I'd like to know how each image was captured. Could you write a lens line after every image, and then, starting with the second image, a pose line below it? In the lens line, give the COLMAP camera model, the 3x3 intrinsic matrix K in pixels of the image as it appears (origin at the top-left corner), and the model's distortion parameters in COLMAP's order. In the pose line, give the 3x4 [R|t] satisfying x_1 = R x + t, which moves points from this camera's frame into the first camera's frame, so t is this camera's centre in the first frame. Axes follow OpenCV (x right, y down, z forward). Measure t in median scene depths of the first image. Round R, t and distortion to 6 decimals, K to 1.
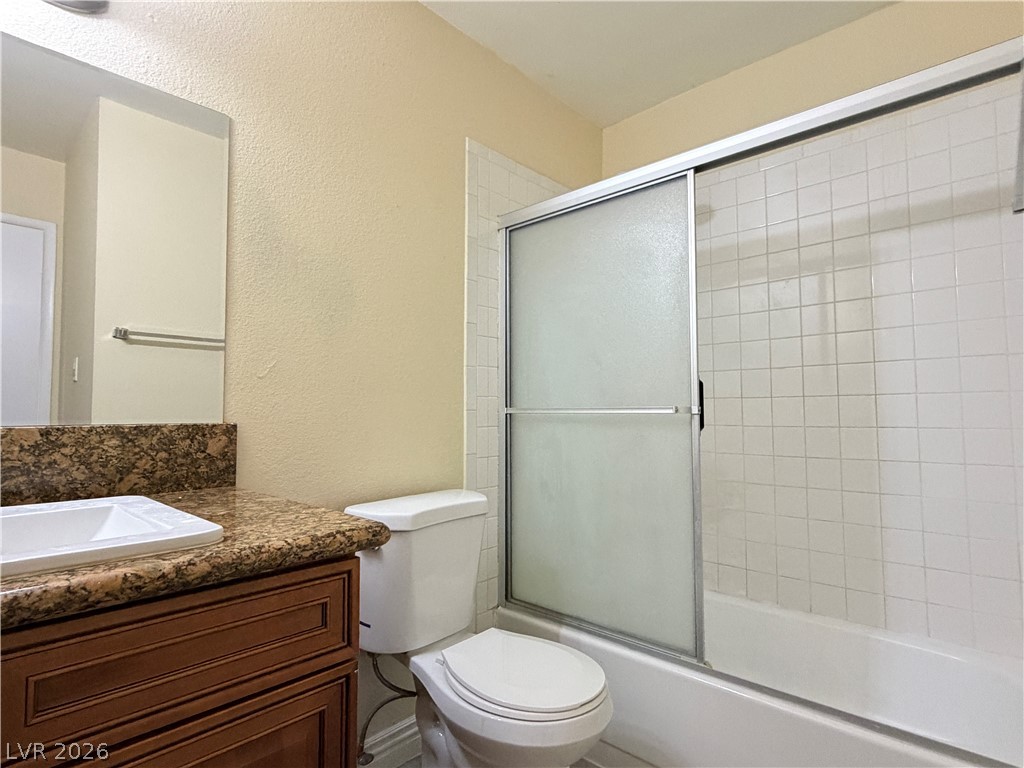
lens RADIAL K [[539.1, 0, 510.2], [0, 539.1, 383.2], [0, 0, 1]] dist [-0.003484, 0.002054]
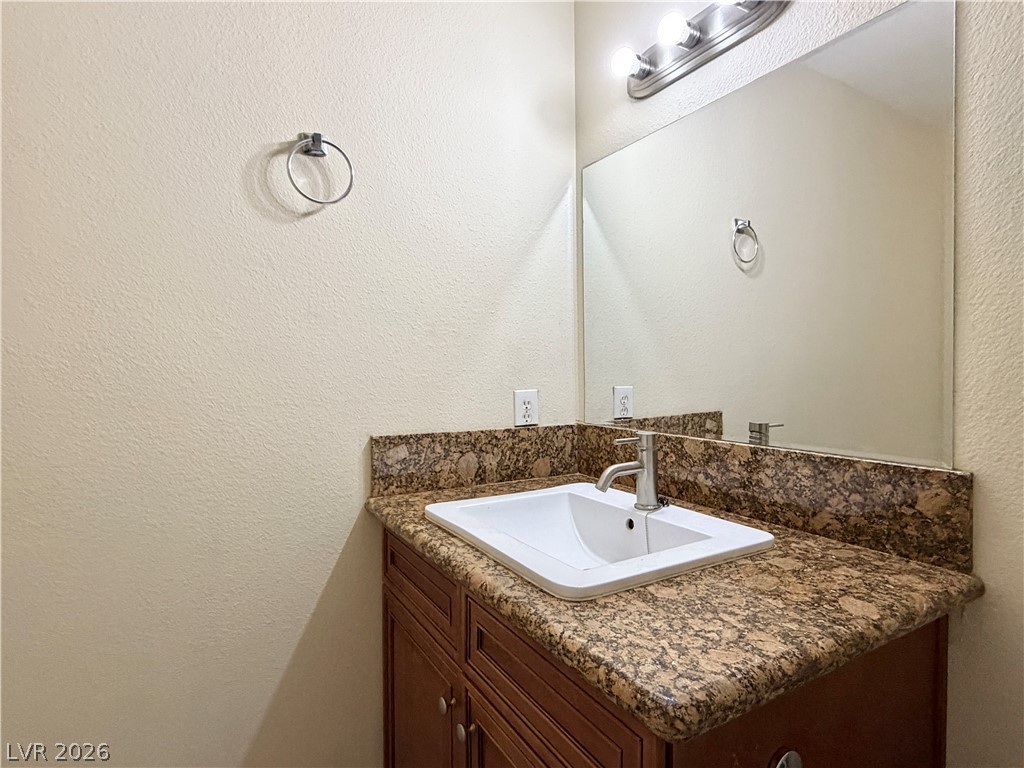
lens RADIAL K [[539.1, 0, 509.1], [0, 539.1, 380.1], [0, 0, 1]] dist [-0.003484, 0.002054]
pose [[-0.287050, 0.018105, -0.957744, 0.266490], [0.049070, 0.998787, 0.004174, -0.070480], [0.956658, -0.045798, -0.287590, 0.773044]]
